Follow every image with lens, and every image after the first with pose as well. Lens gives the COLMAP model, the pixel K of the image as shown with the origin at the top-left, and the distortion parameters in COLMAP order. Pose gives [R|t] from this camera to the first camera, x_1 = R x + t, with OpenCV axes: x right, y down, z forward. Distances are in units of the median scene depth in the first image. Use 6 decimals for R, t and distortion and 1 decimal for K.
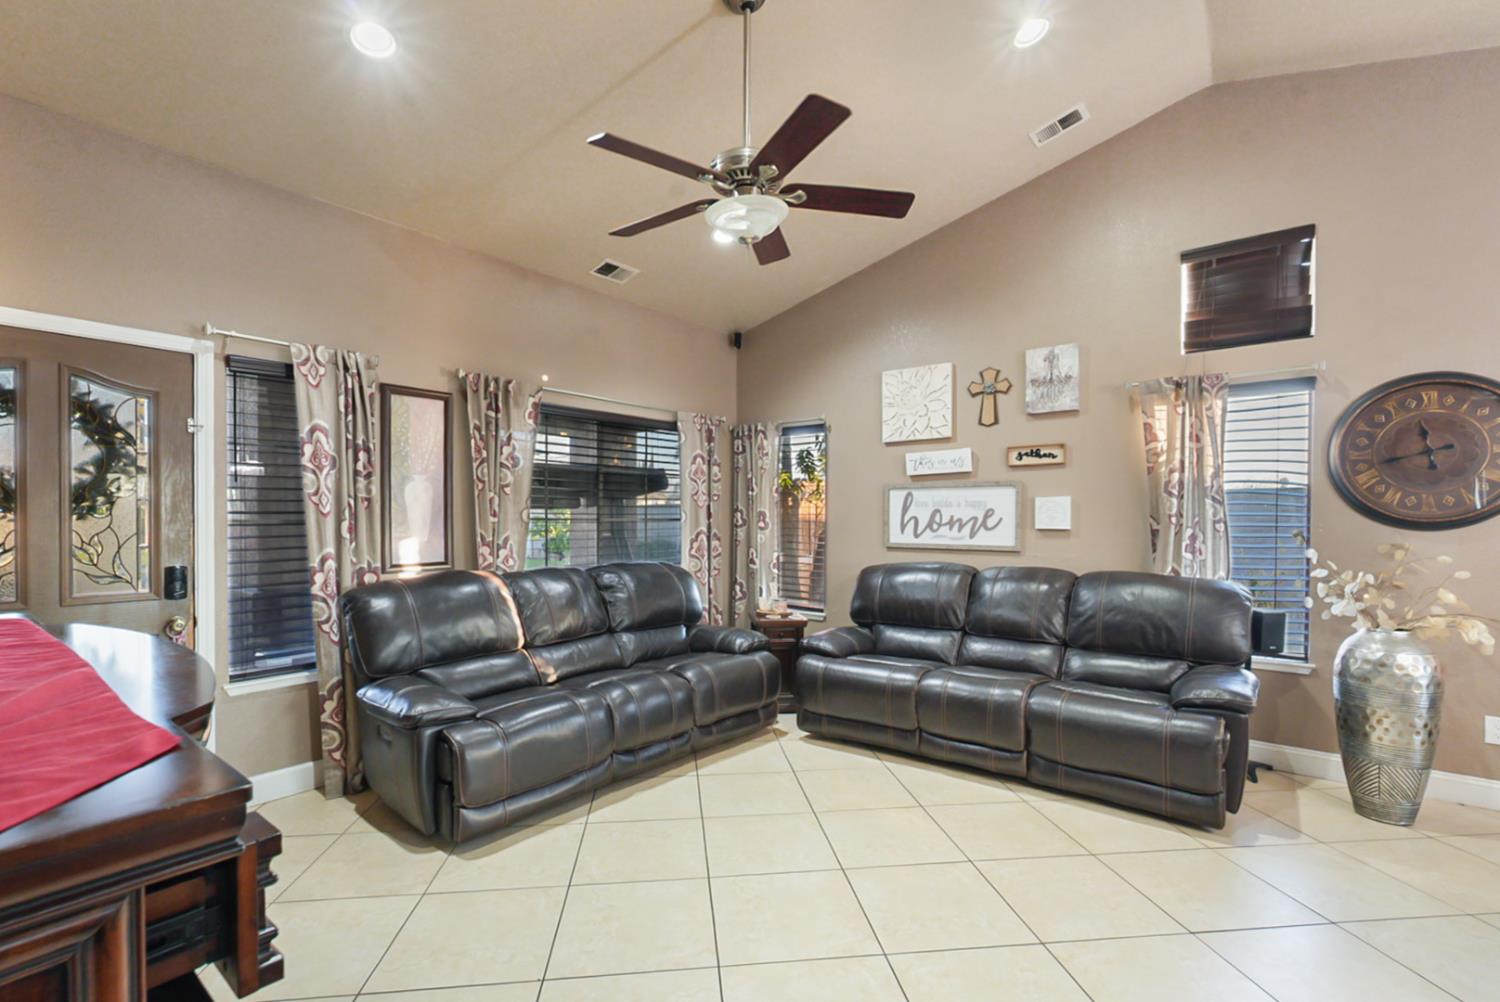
lens RADIAL K [[687.4, 0, 743.2], [0, 687.4, 525.2], [0, 0, 1]] dist [-0.002801, 0.000011]
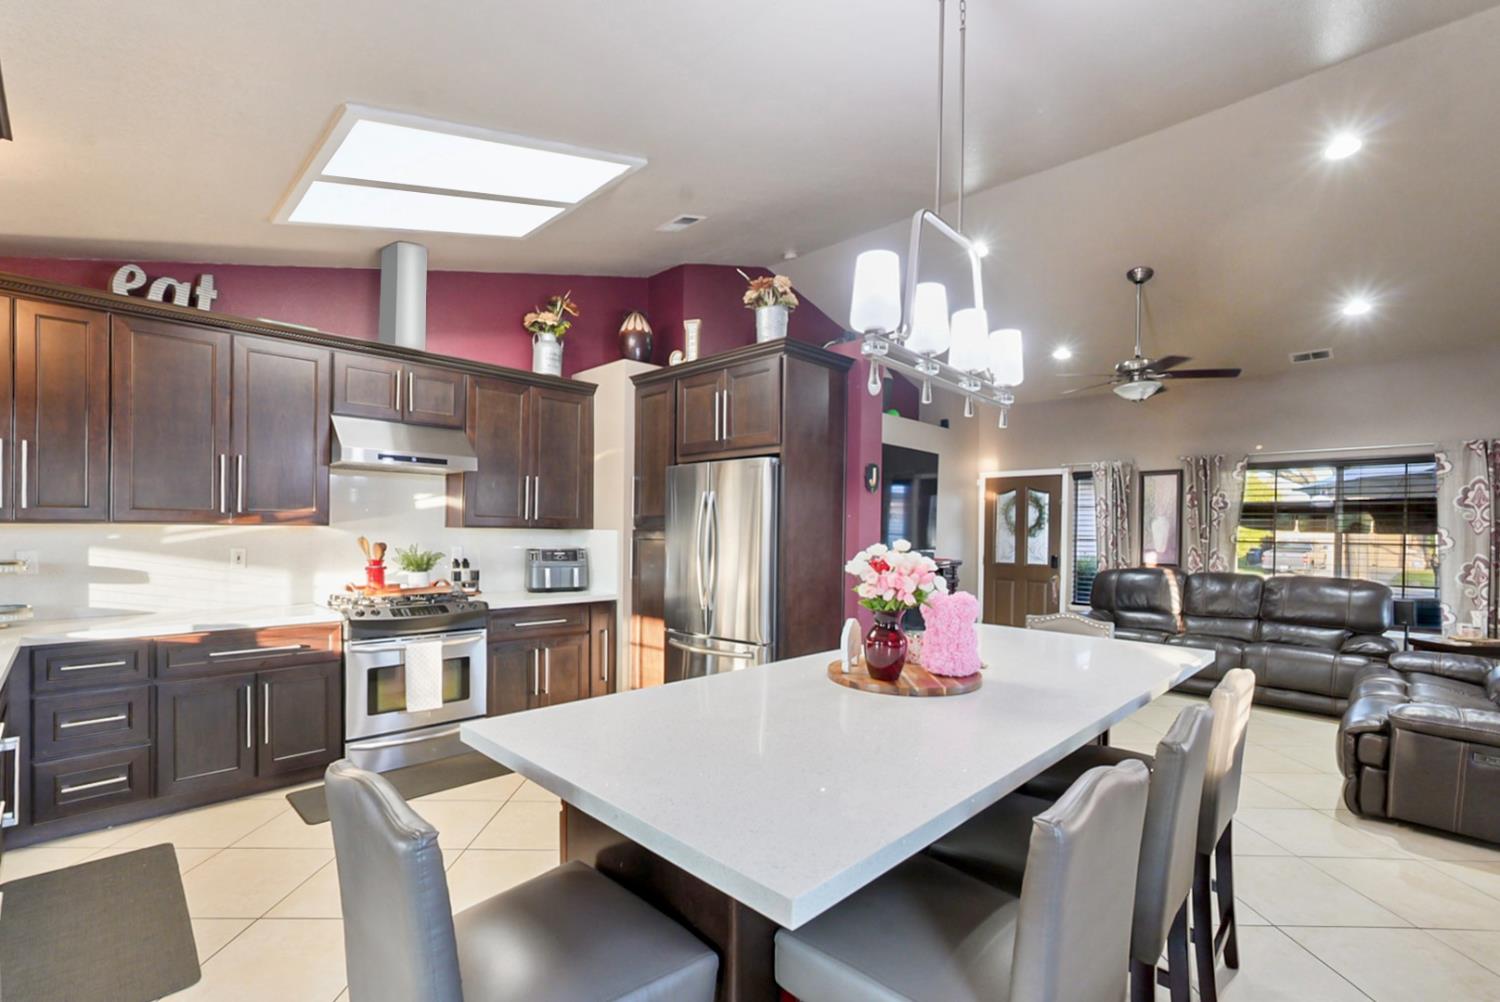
lens RADIAL K [[668.4, 0, 751.7], [0, 668.4, 536.0], [0, 0, 1]] dist [-0.002426, -0.000080]
pose [[-0.099855, 0.004333, -0.994993, 1.371547], [-0.026093, 0.999635, 0.006972, -0.002940], [0.994660, 0.026659, -0.099706, 0.070158]]
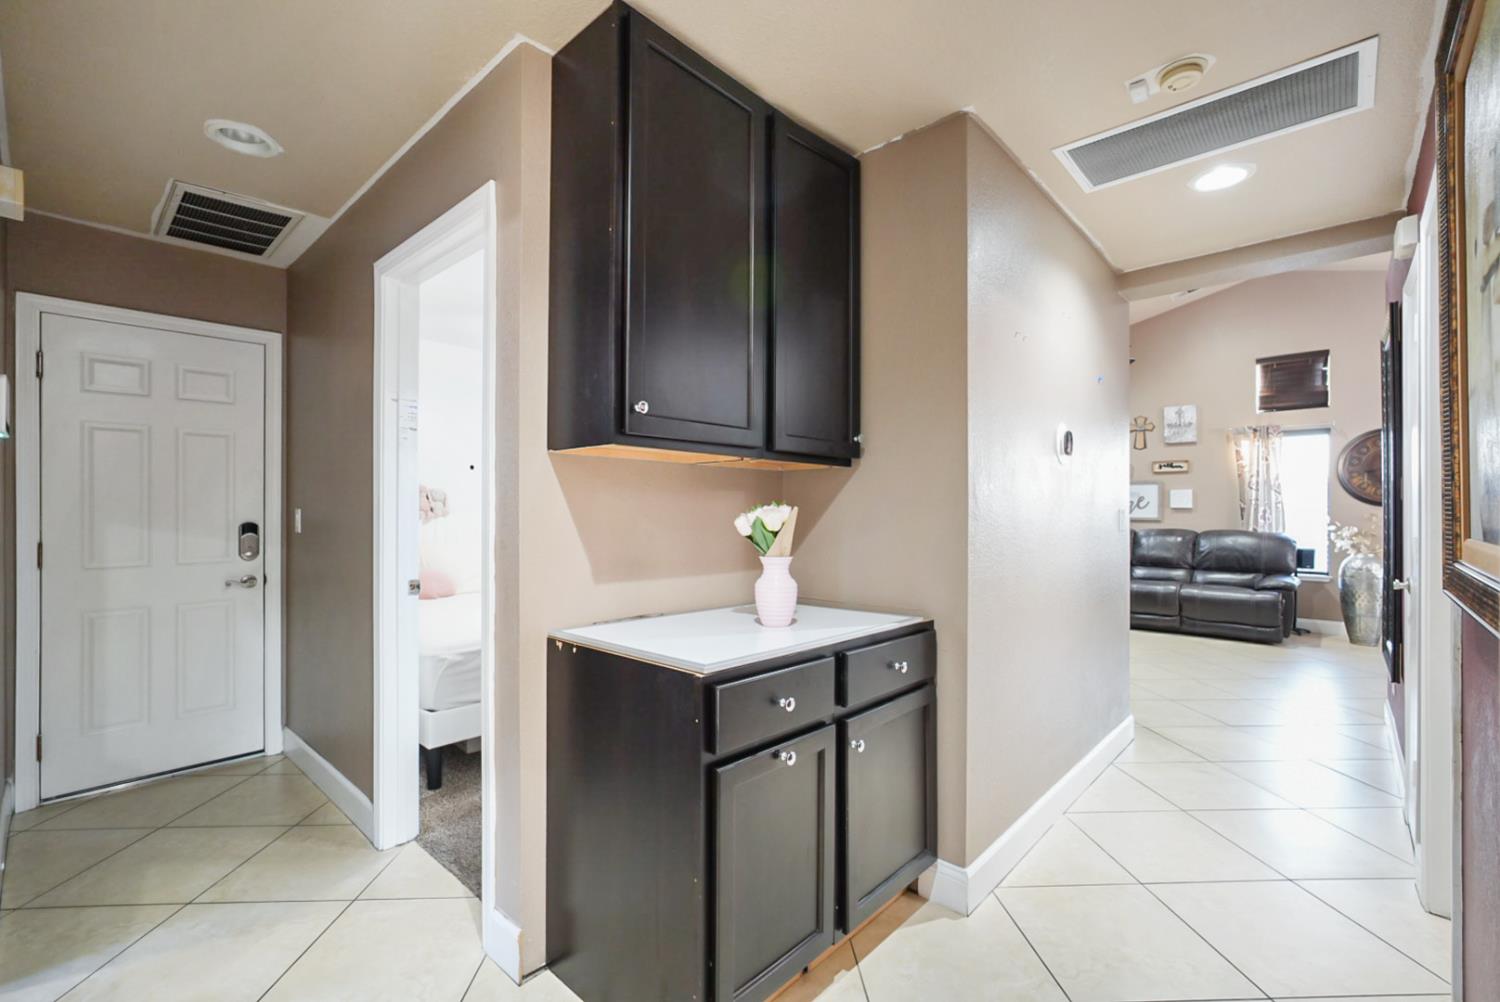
lens RADIAL K [[661.5, 0, 750.0], [0, 661.5, 506.1], [0, 0, 1]] dist [-0.002470, 0.000549]
pose [[0.997291, -0.001520, -0.073537, -0.595514], [0.000603, 0.999922, -0.012492, 0.024422], [0.073550, 0.012413, 0.997214, -0.876636]]
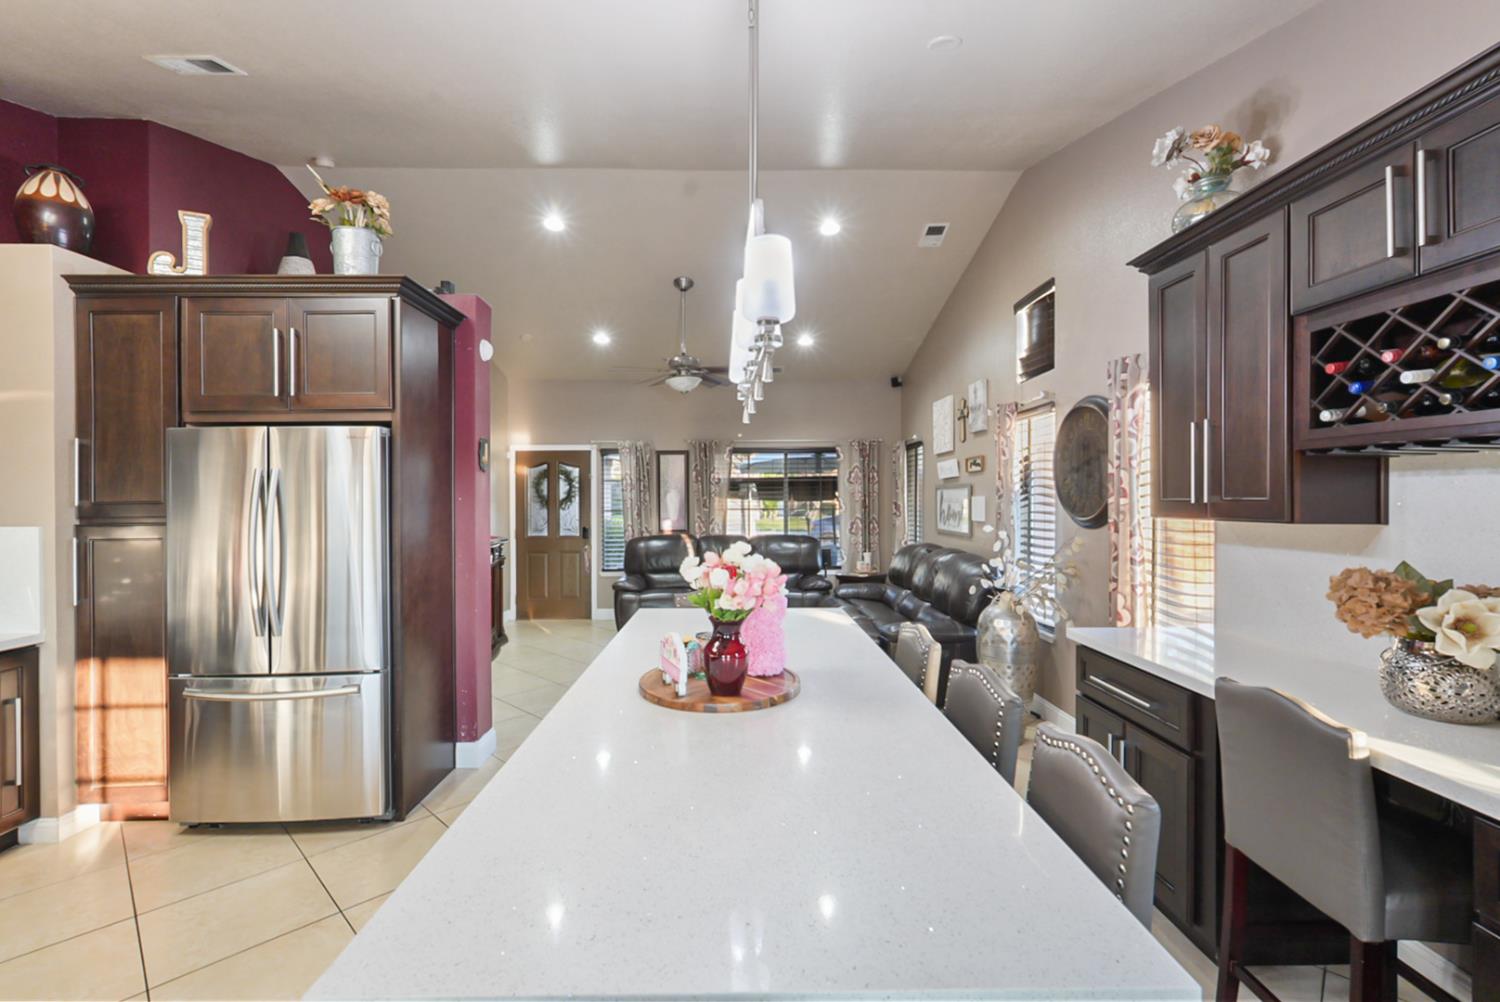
lens RADIAL K [[661.5, 0, 750.0], [0, 661.5, 506.1], [0, 0, 1]] dist [-0.002470, 0.000549]
pose [[0.637239, 0.002661, -0.770661, 1.243315], [-0.002117, 0.999996, 0.001702, -0.023576], [0.770663, 0.000547, 0.637243, -0.149751]]
